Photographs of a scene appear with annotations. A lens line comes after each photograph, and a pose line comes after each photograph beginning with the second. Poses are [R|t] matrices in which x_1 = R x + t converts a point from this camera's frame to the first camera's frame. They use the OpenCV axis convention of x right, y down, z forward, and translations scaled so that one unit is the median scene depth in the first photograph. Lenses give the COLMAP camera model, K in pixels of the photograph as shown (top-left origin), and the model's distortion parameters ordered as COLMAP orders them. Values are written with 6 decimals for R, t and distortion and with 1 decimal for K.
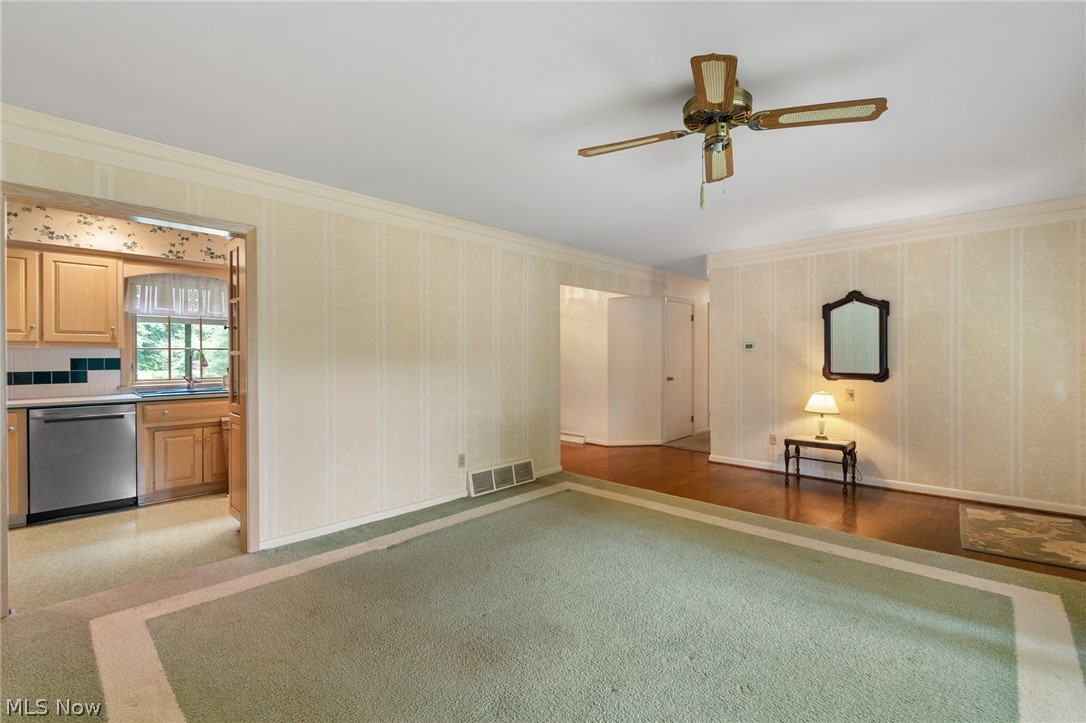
lens RADIAL K [[483.0, 0, 550.8], [0, 483.0, 359.3], [0, 0, 1]] dist [0.002761, -0.000300]
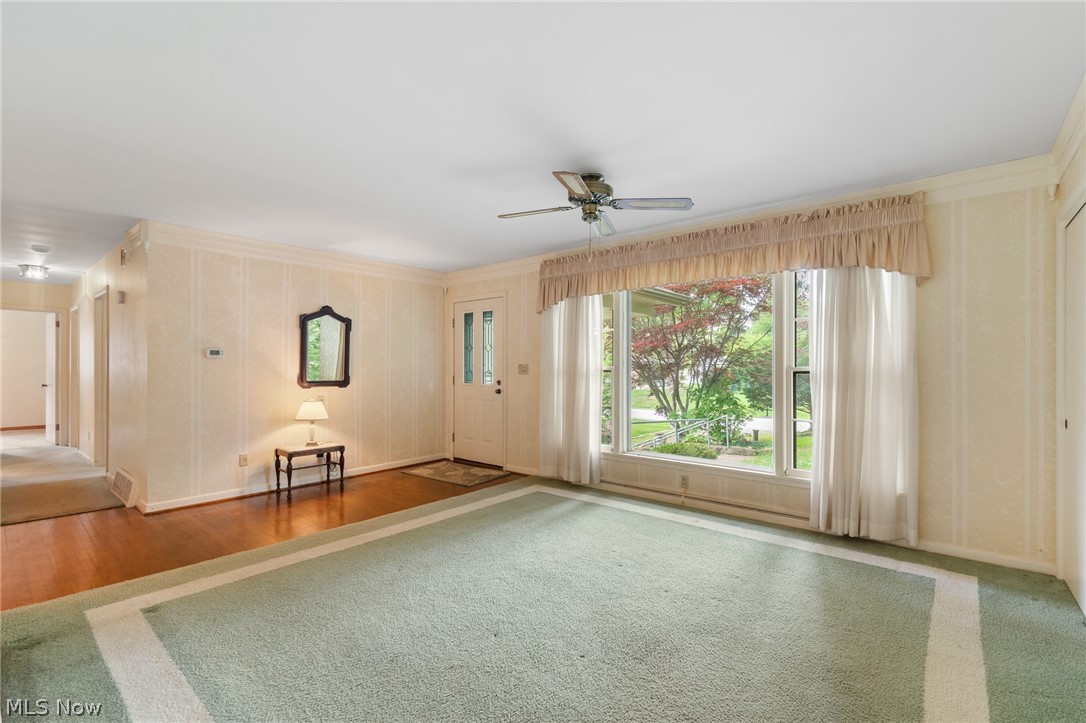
lens RADIAL K [[483.0, 0, 558.6], [0, 483.0, 363.5], [0, 0, 1]] dist [0.002761, -0.000300]
pose [[-0.065041, 0.010373, 0.997829, -0.545864], [0.006234, 0.999931, -0.009989, 0.004284], [-0.997863, 0.005571, -0.065101, 0.589946]]
